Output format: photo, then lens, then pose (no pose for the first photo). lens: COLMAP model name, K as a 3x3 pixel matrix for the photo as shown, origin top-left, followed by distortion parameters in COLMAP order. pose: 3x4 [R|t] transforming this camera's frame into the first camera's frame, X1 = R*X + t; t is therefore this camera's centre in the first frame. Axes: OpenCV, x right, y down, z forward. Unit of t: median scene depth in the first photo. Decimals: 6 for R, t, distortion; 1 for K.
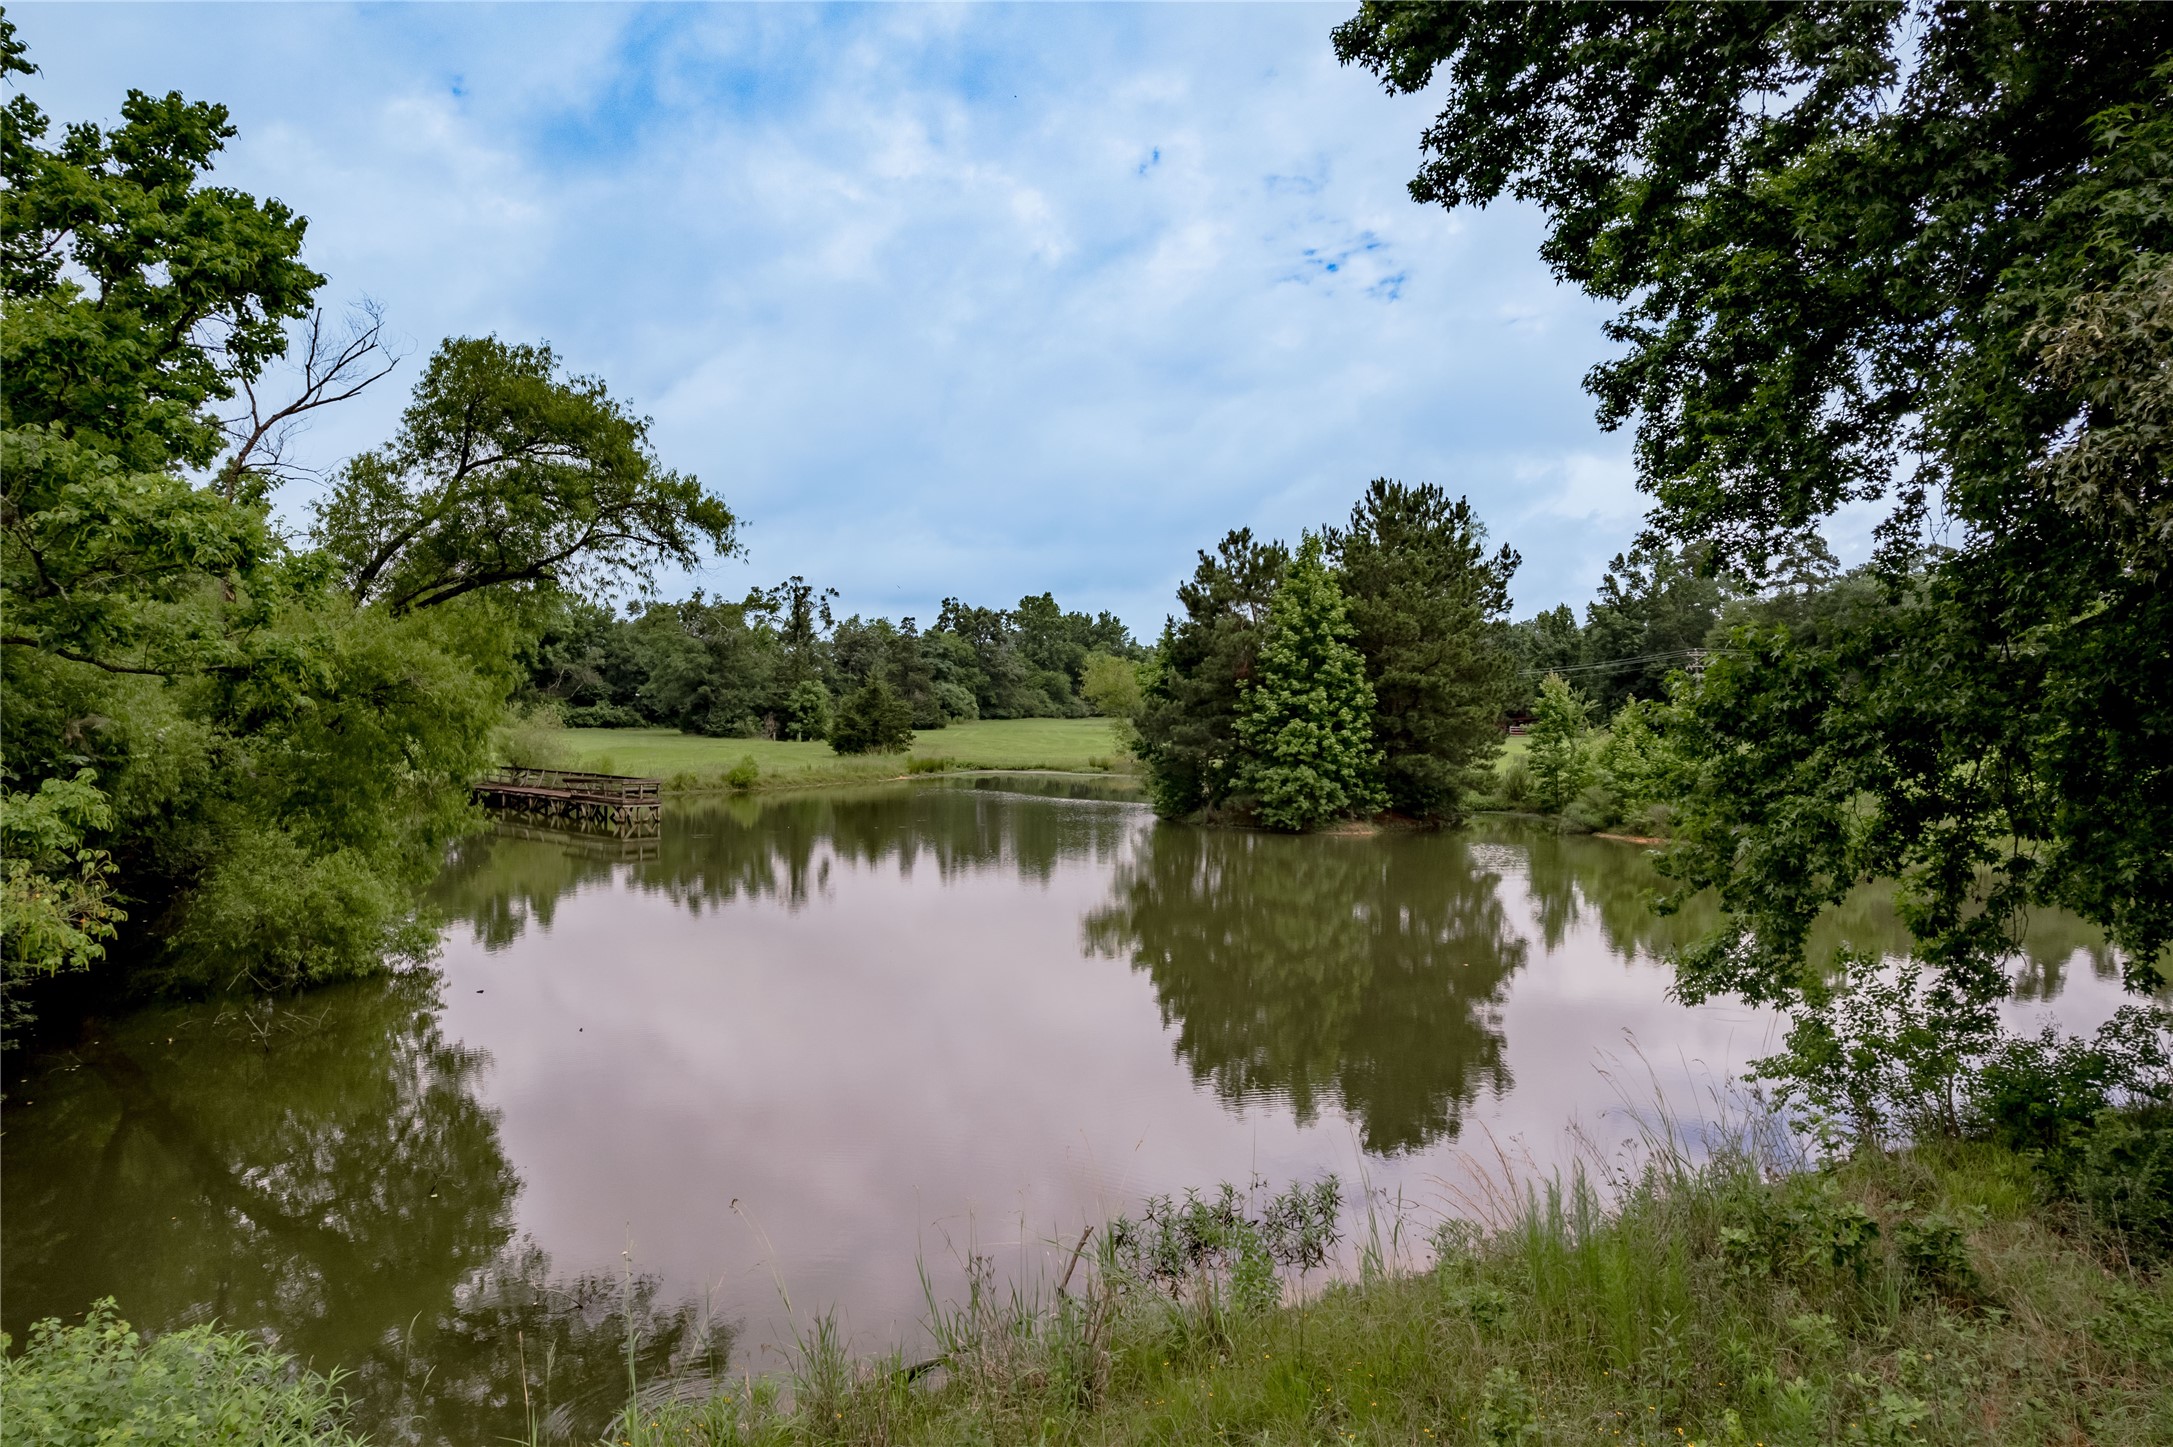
lens RADIAL K [[1403.4, 0, 1082.2], [0, 1403.4, 727.3], [0, 0, 1]] dist [-0.077519, 0.069019]
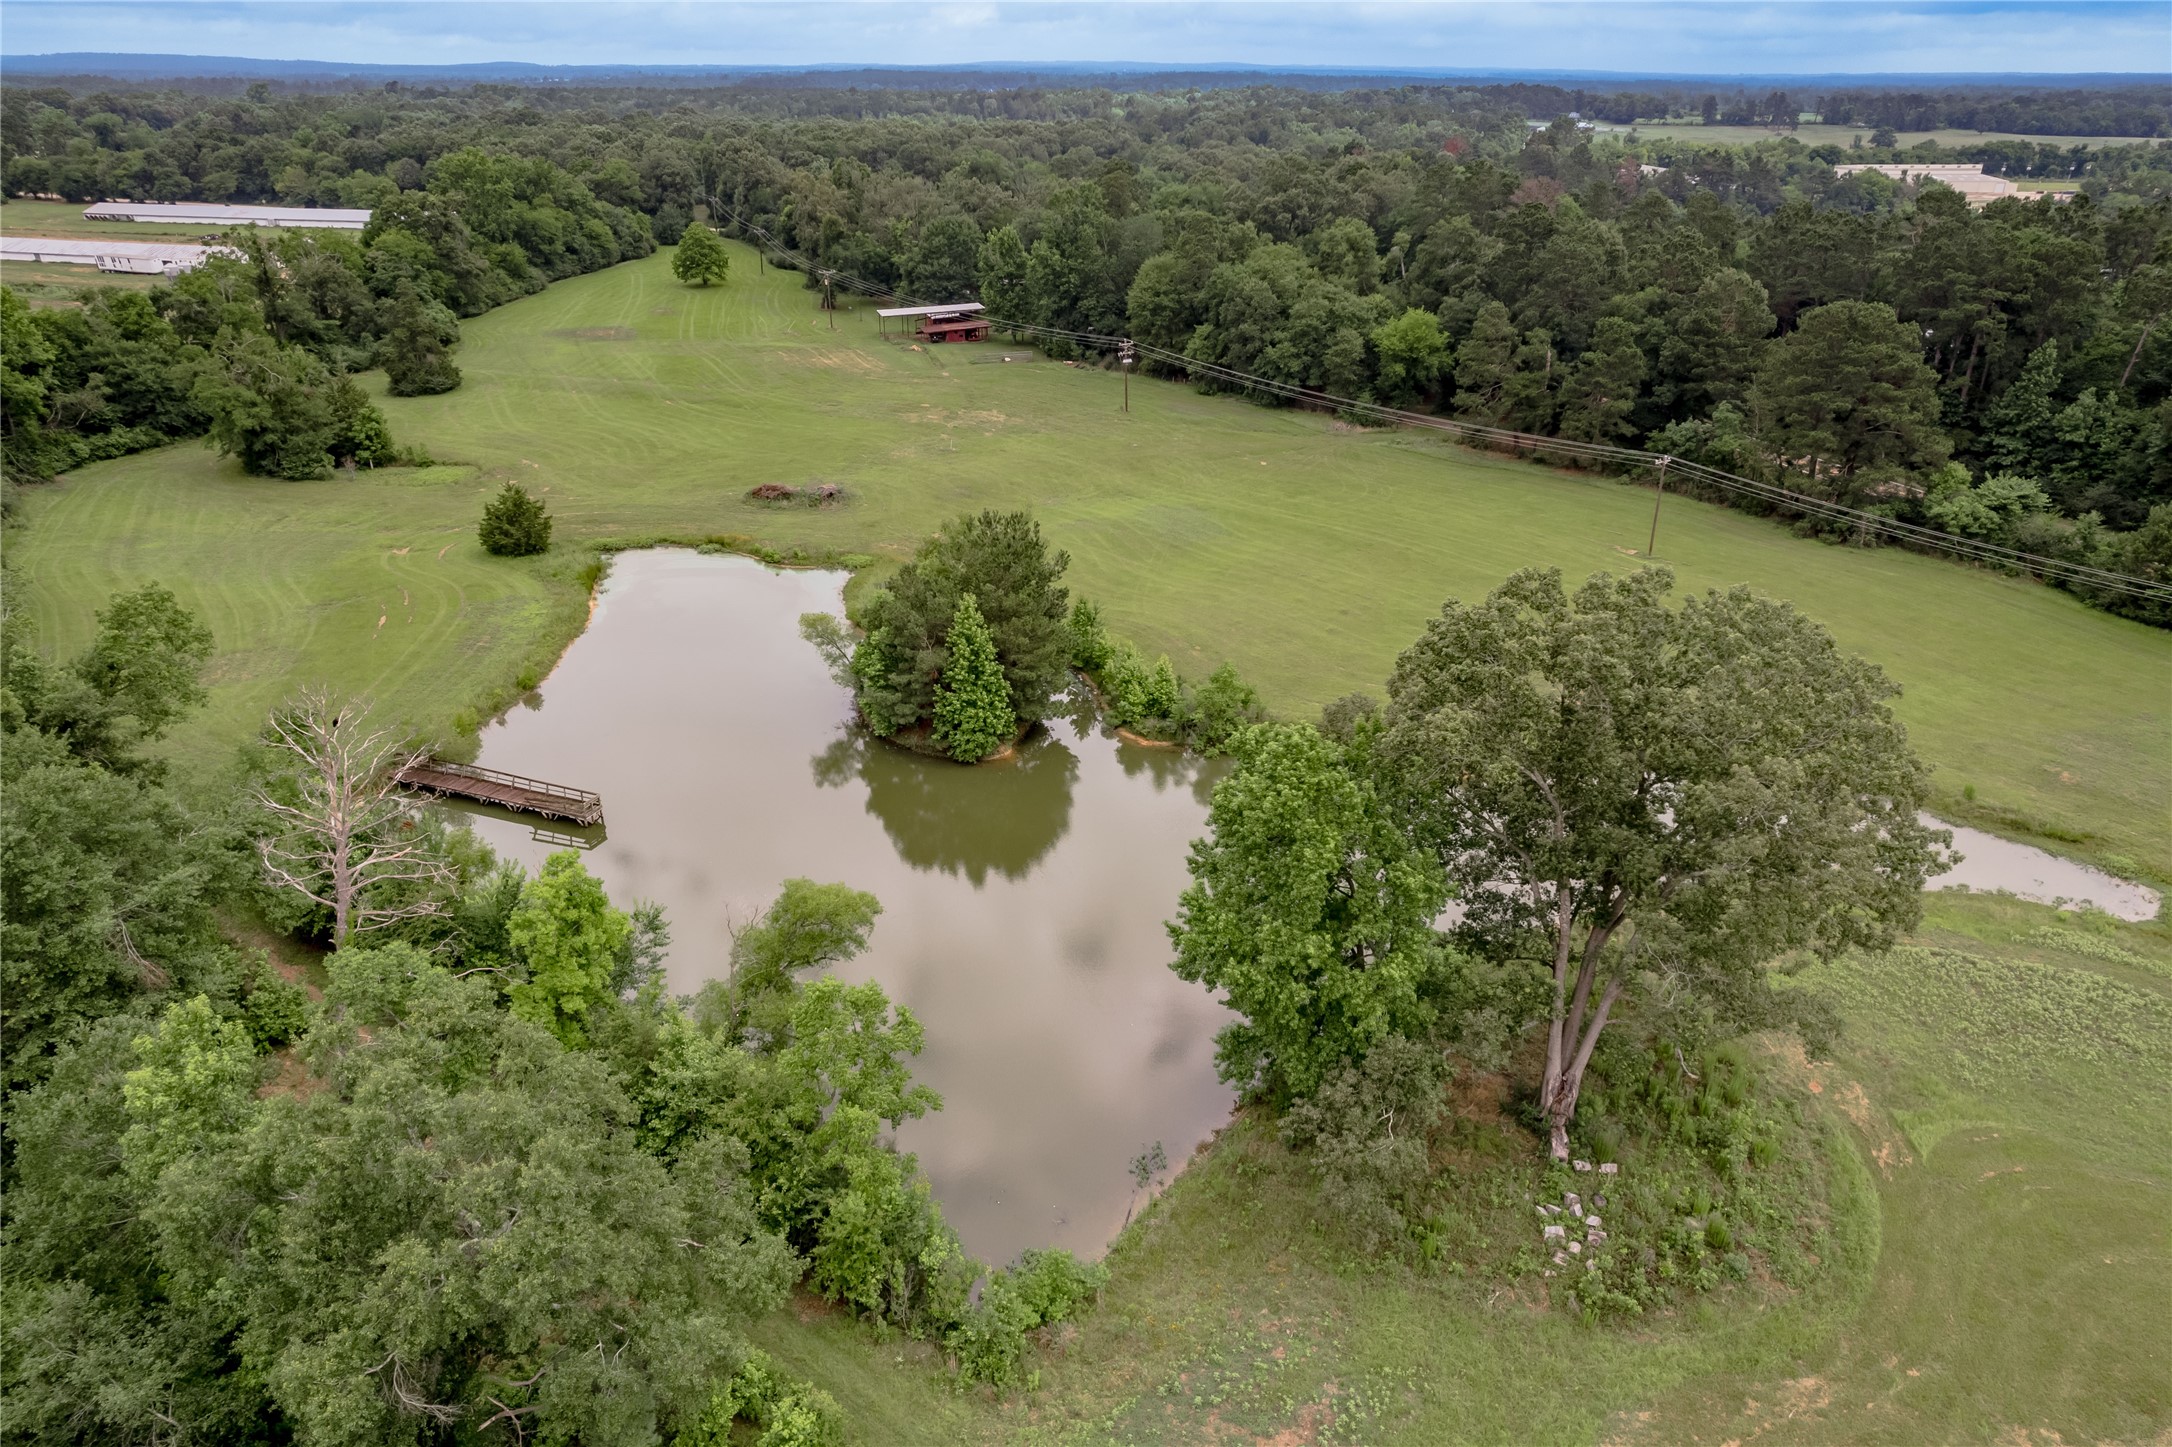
lens RADIAL K [[1402.8, 0, 1102.3], [0, 1402.8, 730.8], [0, 0, 1]] dist [-0.077519, 0.069019]
pose [[0.908167, -0.182249, 0.376854, -0.132113], [0.010207, 0.909626, 0.415303, -0.251396], [-0.418484, -0.373318, 0.827952, -0.205445]]
